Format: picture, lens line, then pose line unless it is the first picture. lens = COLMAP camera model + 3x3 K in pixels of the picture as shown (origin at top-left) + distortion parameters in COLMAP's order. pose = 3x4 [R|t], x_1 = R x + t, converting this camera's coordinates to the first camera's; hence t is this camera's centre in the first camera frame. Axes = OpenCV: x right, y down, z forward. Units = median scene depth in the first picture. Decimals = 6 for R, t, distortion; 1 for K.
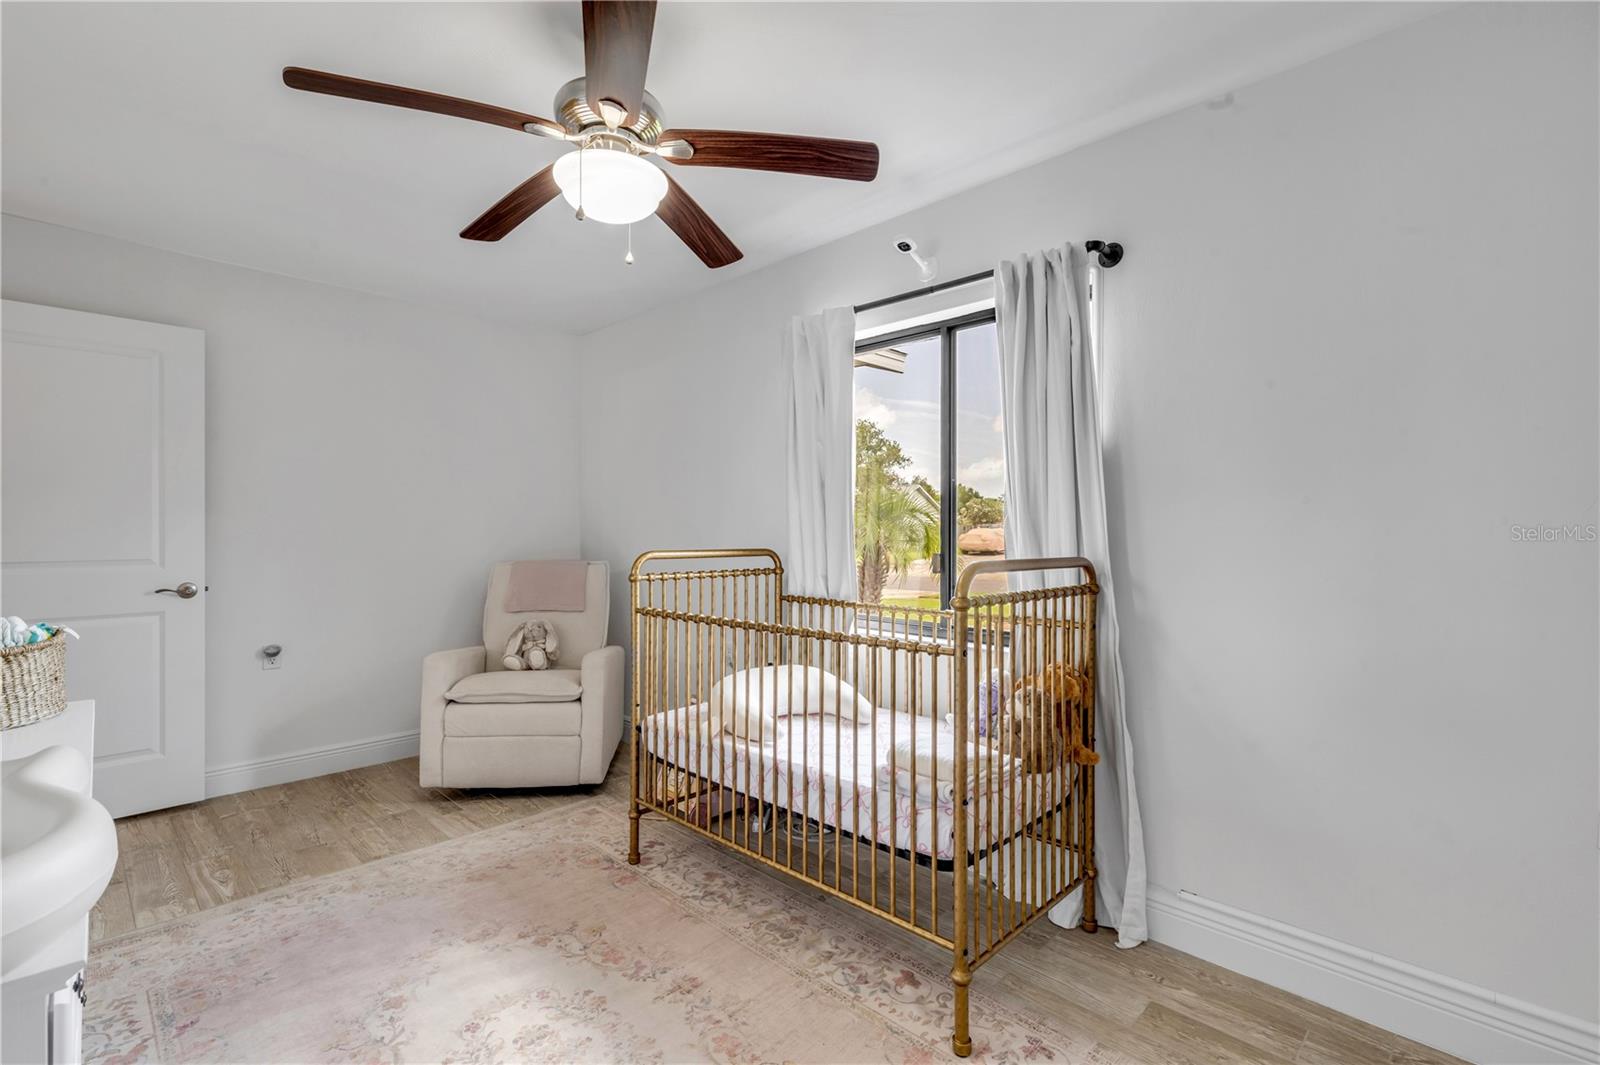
lens RADIAL K [[725.1, 0, 801.9], [0, 725.1, 539.7], [0, 0, 1]] dist [0.004330, -0.000876]
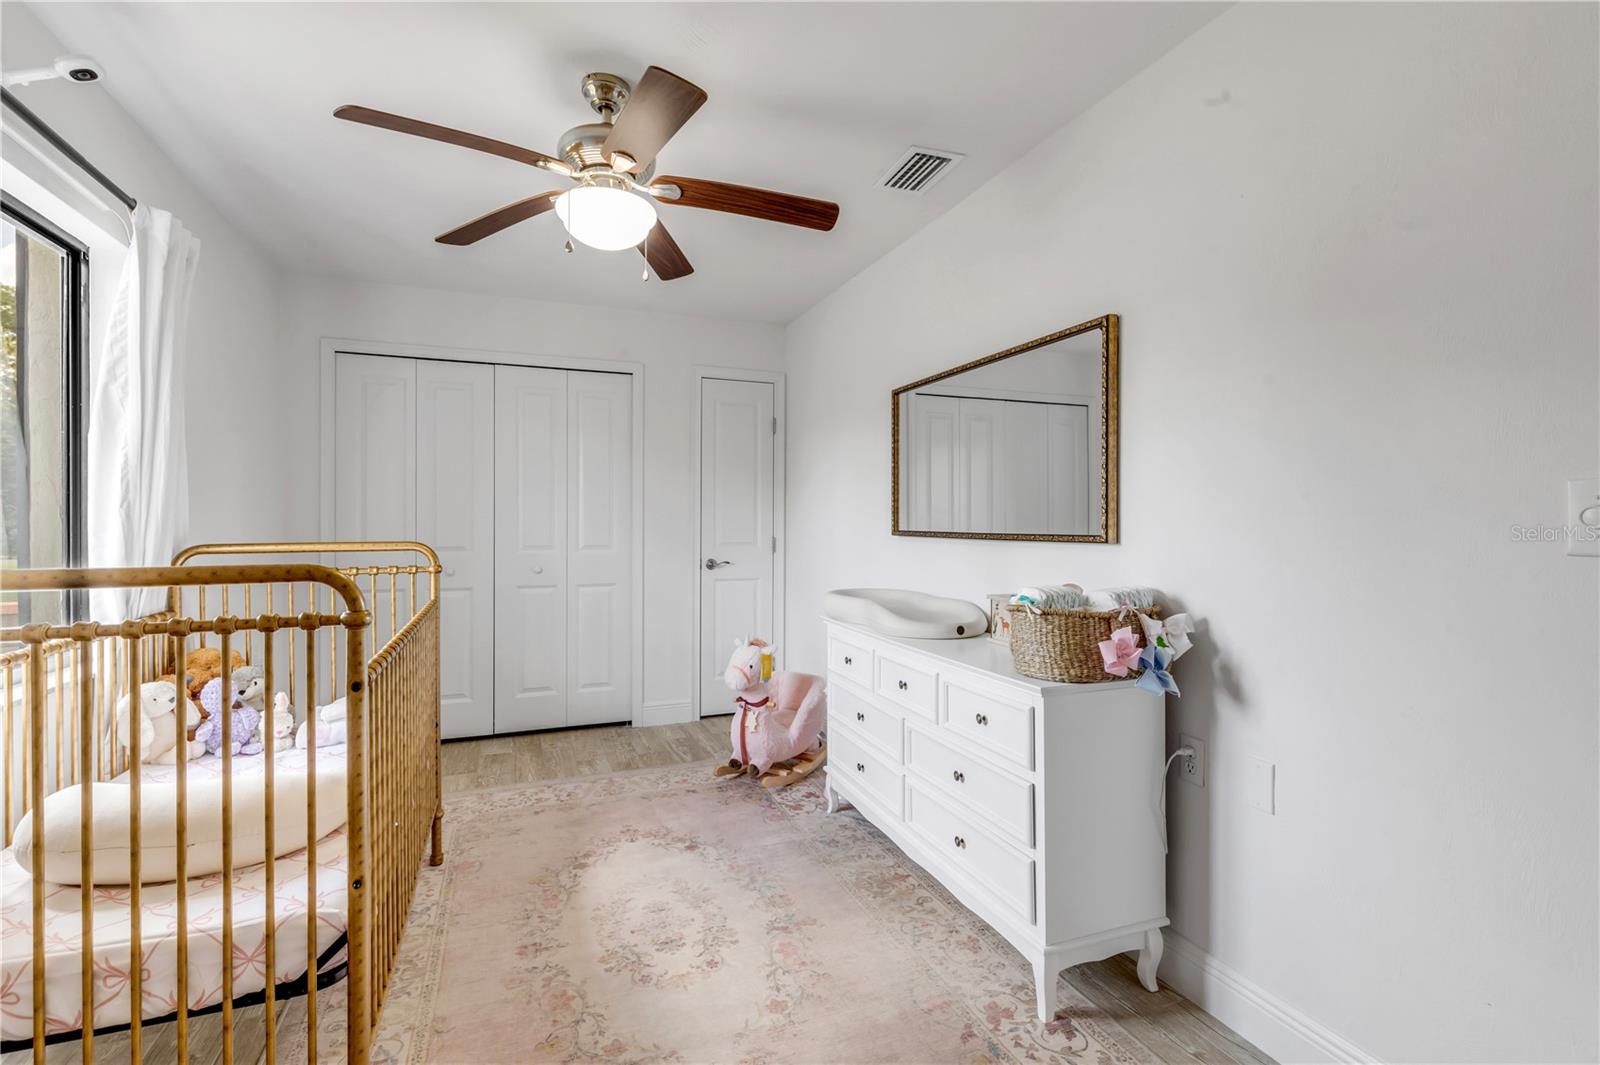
lens RADIAL K [[727.0, 0, 798.8], [0, 727.0, 527.6], [0, 0, 1]] dist [0.015851, -0.000106]
pose [[-0.915517, -0.005399, 0.402244, -0.905408], [-0.000840, 0.999933, 0.011511, -0.015023], [-0.402279, 0.010201, -0.915460, 1.740661]]
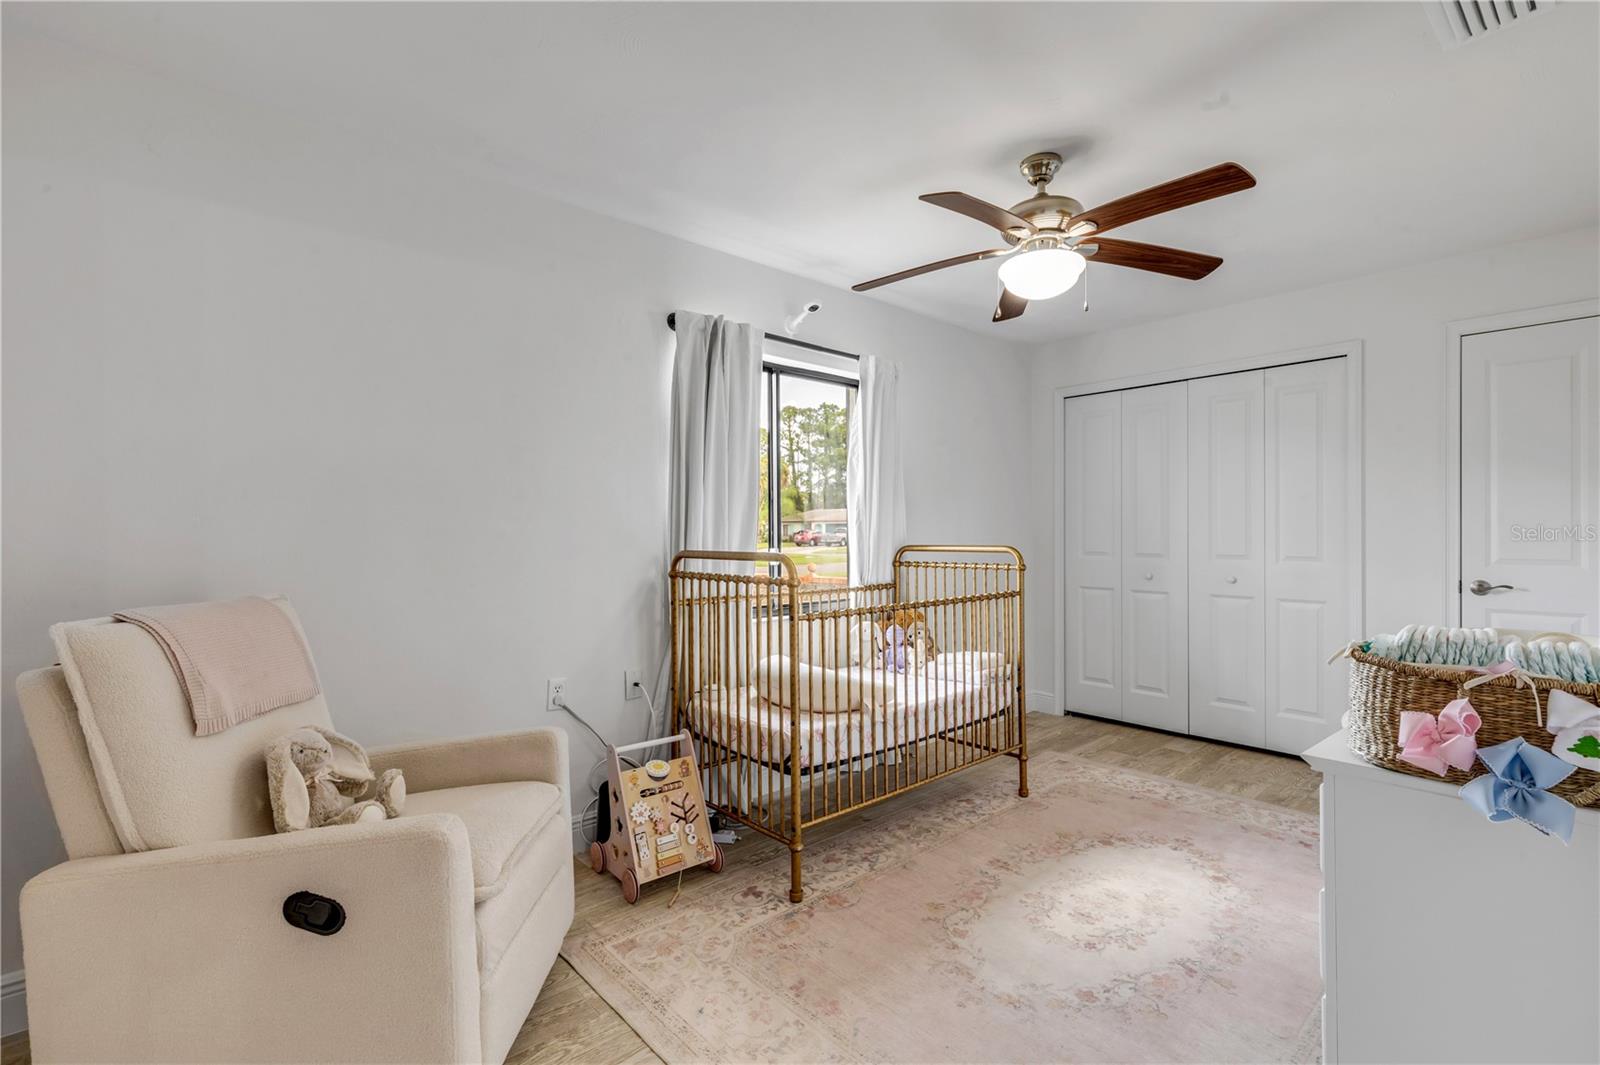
lens RADIAL K [[725.1, 0, 801.9], [0, 725.1, 539.7], [0, 0, 1]] dist [0.004330, -0.000876]
pose [[0.053082, -0.011607, 0.998523, -1.467365], [0.005548, 0.999920, 0.011329, -0.011455], [-0.998575, 0.004939, 0.053142, 1.239854]]
